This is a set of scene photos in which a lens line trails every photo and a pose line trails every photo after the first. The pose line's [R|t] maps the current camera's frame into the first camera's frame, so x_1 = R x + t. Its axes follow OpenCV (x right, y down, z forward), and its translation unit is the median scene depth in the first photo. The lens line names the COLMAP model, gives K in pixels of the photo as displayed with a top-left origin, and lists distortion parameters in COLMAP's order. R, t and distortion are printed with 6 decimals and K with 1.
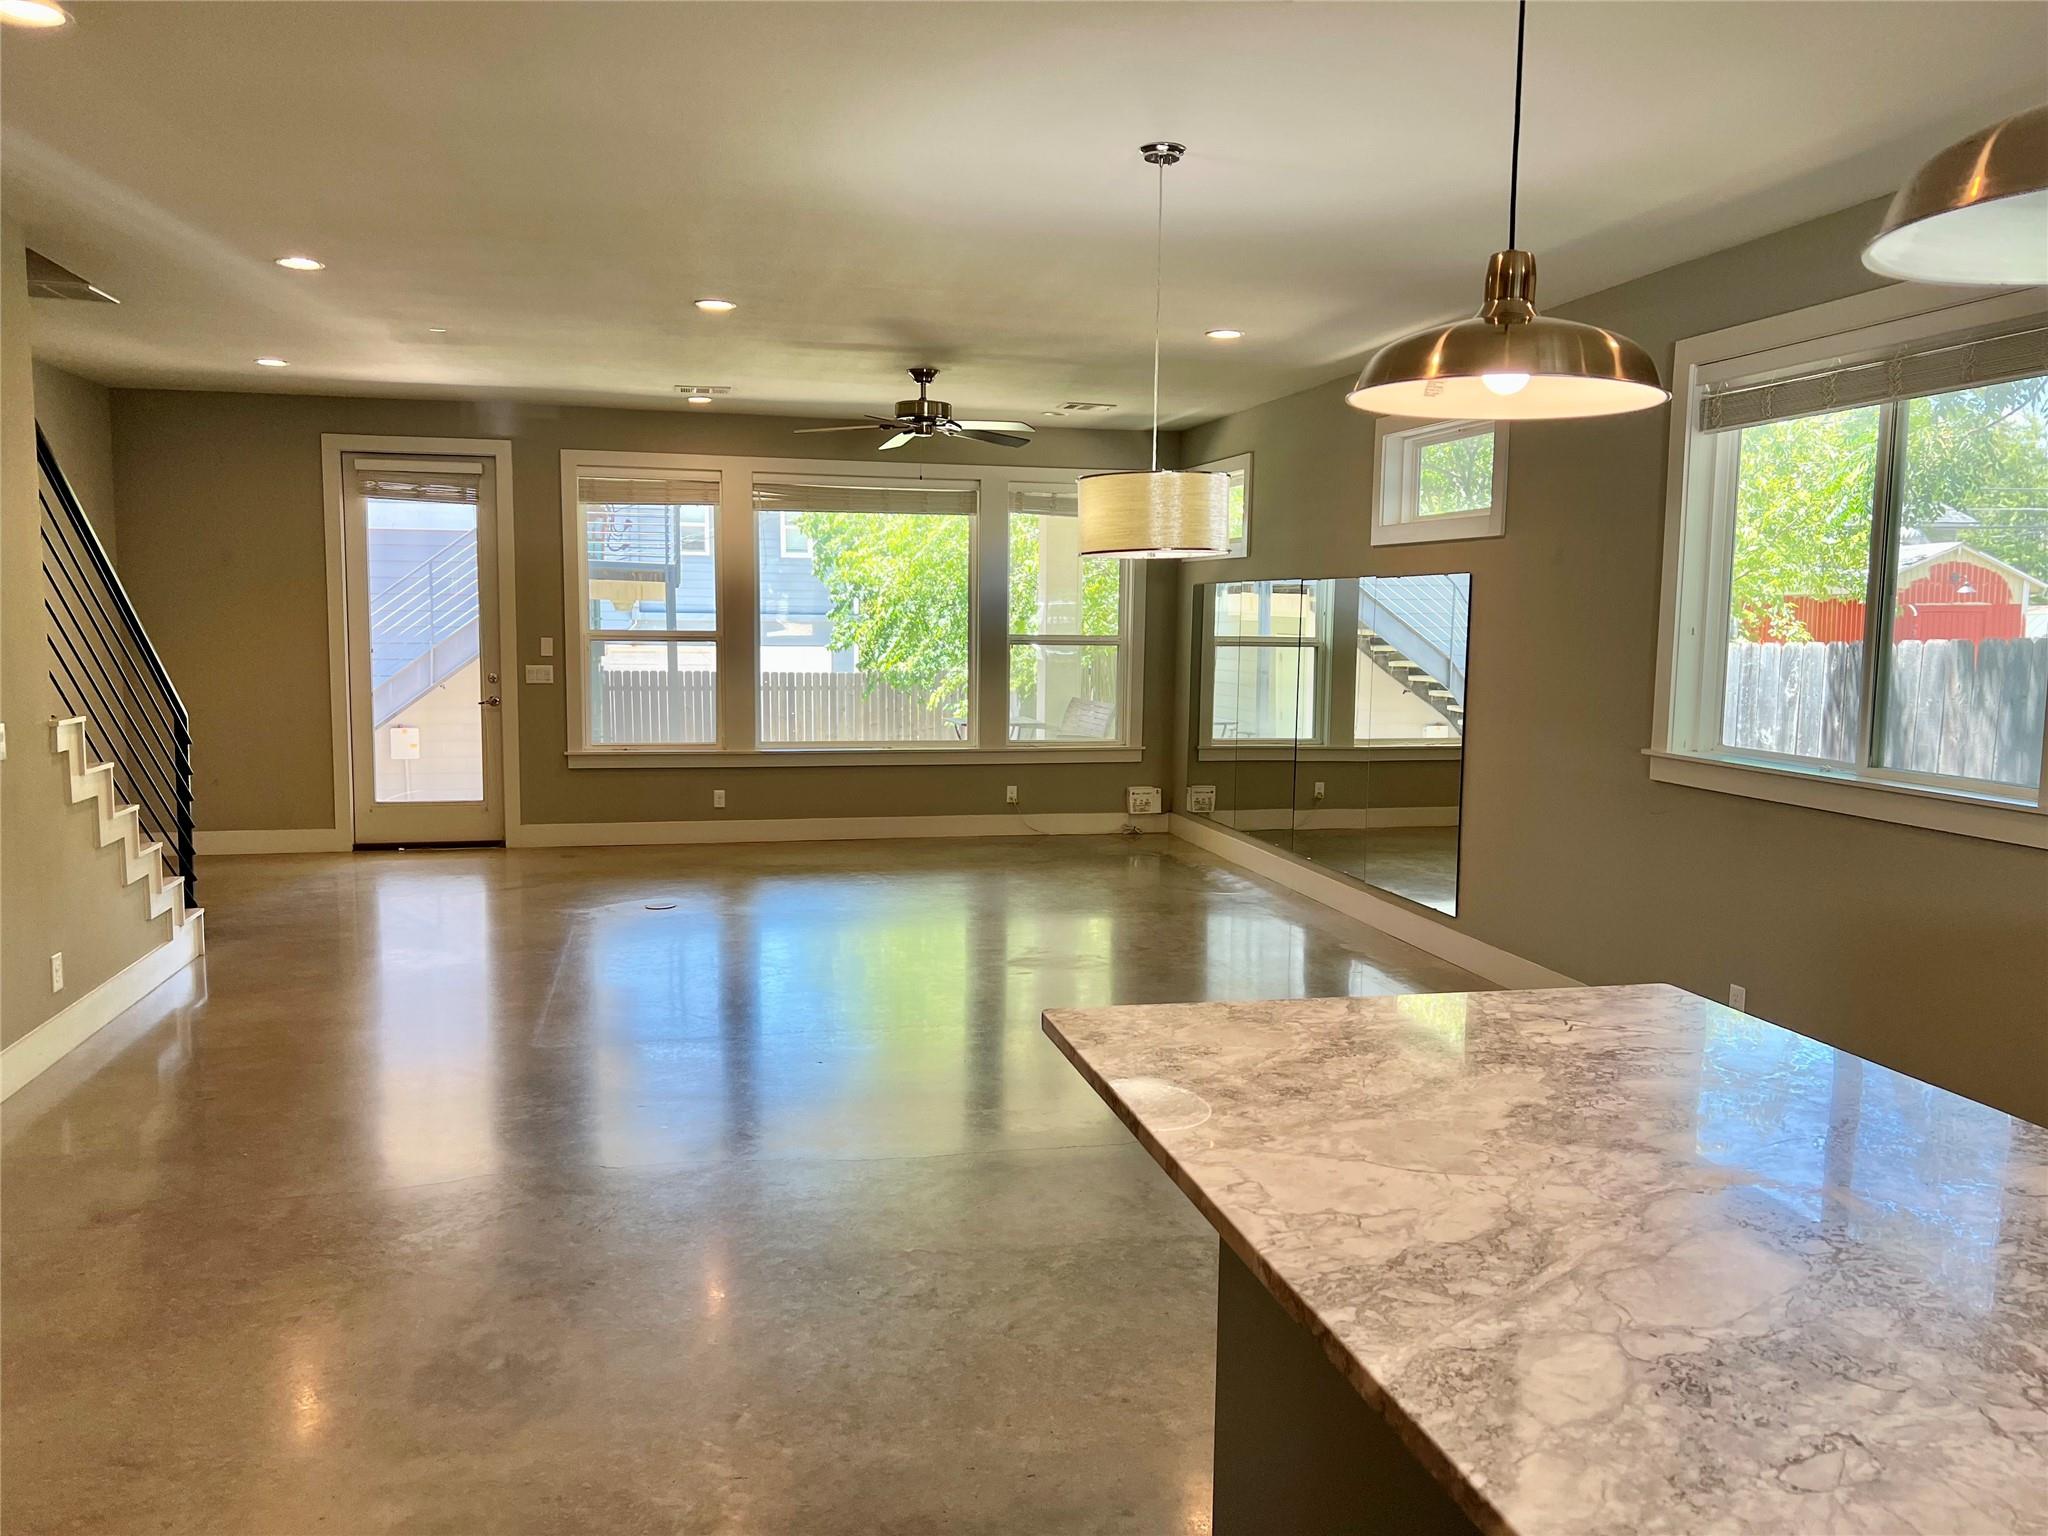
lens RADIAL K [[1529.6, 0, 1027.2], [0, 1529.6, 766.2], [0, 0, 1]] dist [0.055886, -0.057017]
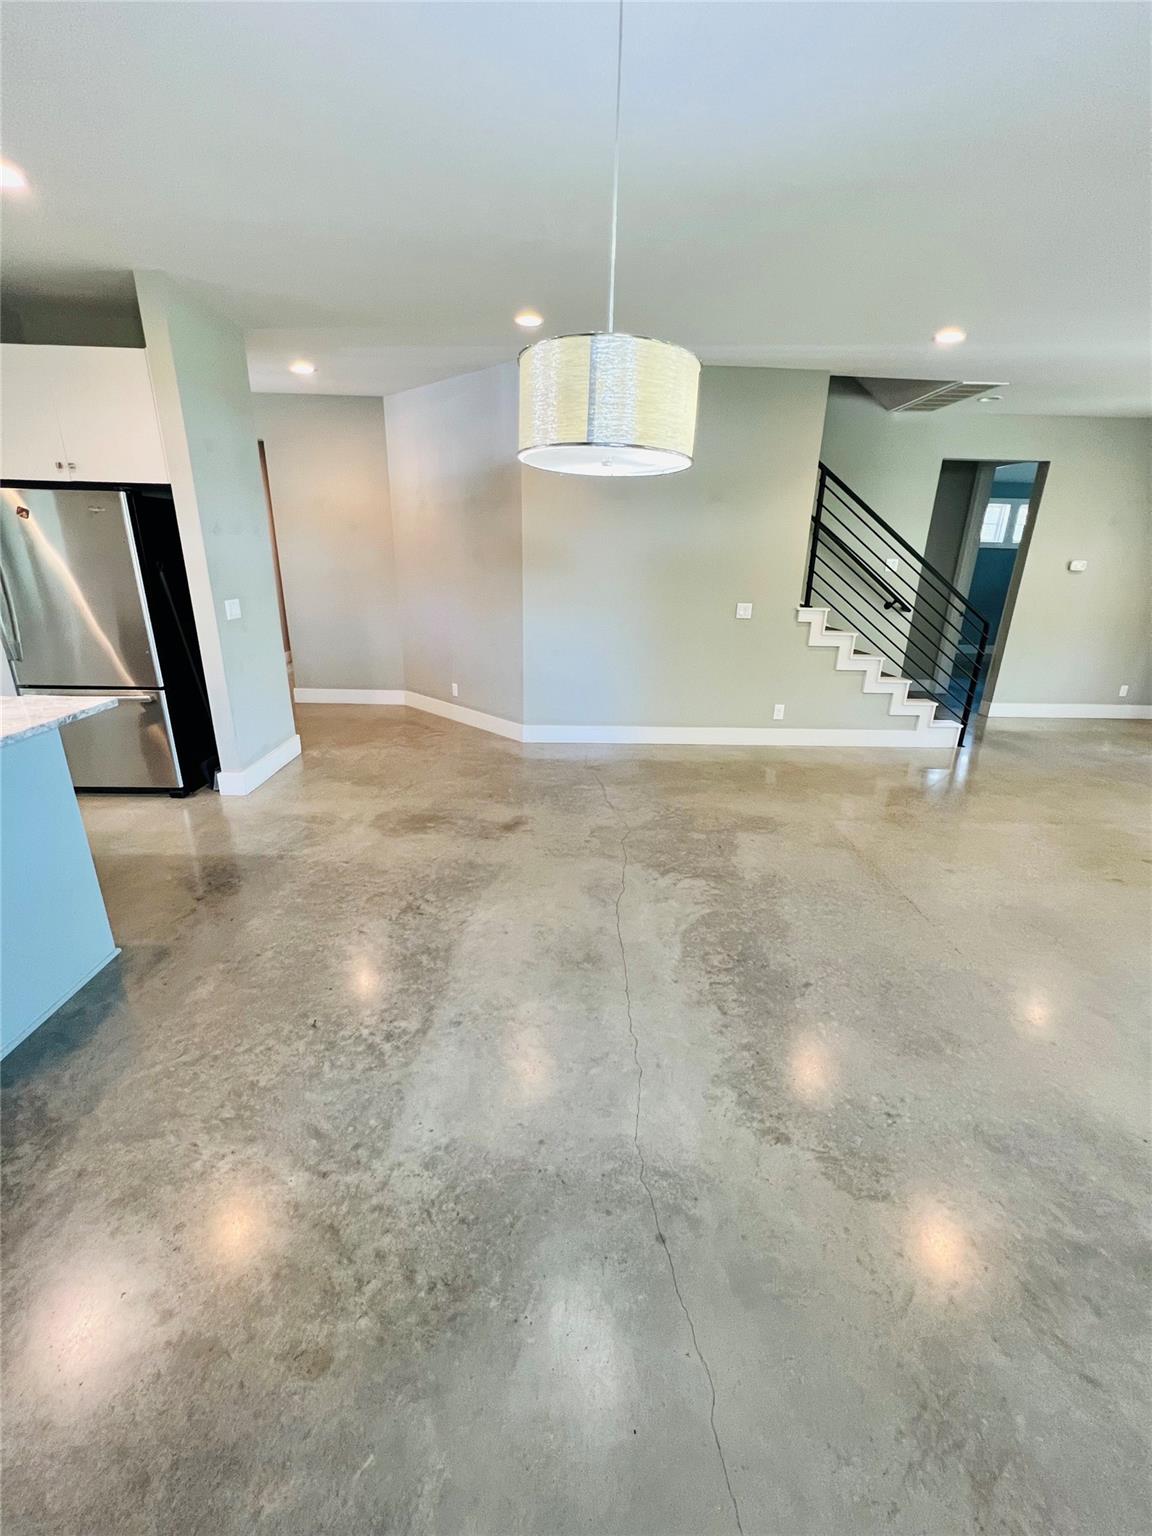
lens RADIAL K [[615.8, 0, 578.4], [0, 615.8, 759.6], [0, 0, 1]] dist [-0.002257, 0.001173]
pose [[-0.191797, 0.295468, -0.935902, 0.198379], [-0.125953, 0.938310, 0.322040, -0.037637], [0.973319, 0.179646, -0.142750, 0.452044]]
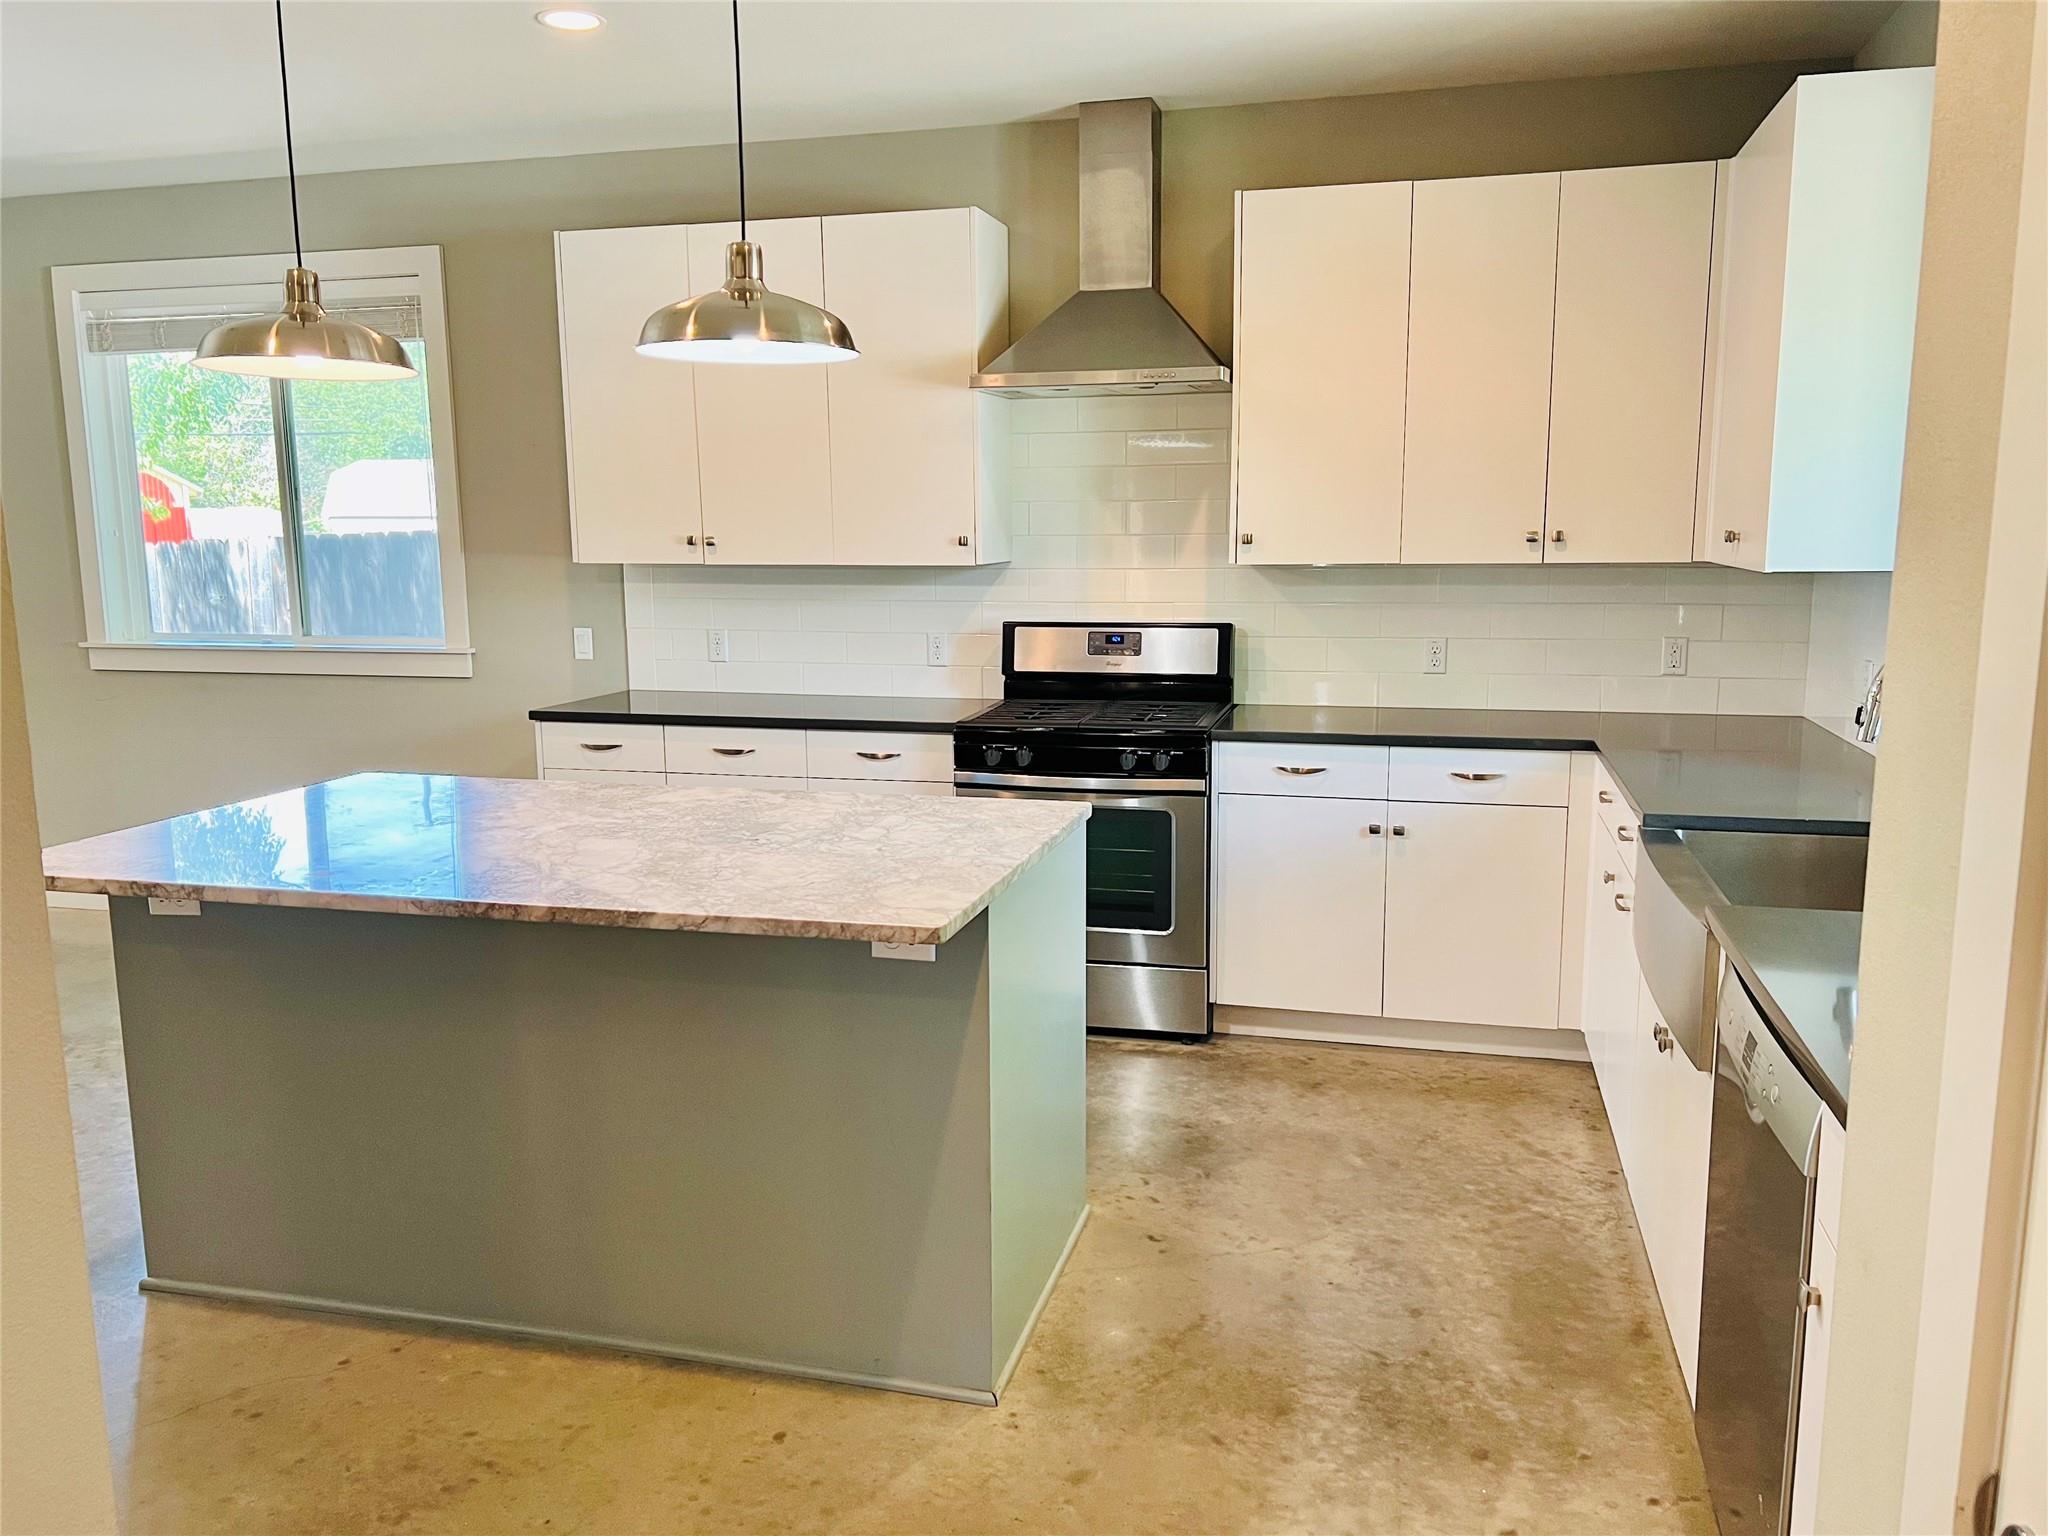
lens RADIAL K [[1529.6, 0, 1027.5], [0, 1529.6, 775.2], [0, 0, 1]] dist [0.055886, -0.057017]
pose [[0.459251, -0.158645, 0.874025, -0.151209], [0.099622, 0.986914, 0.126790, 0.005354], [-0.882702, 0.028843, 0.469046, -0.060884]]
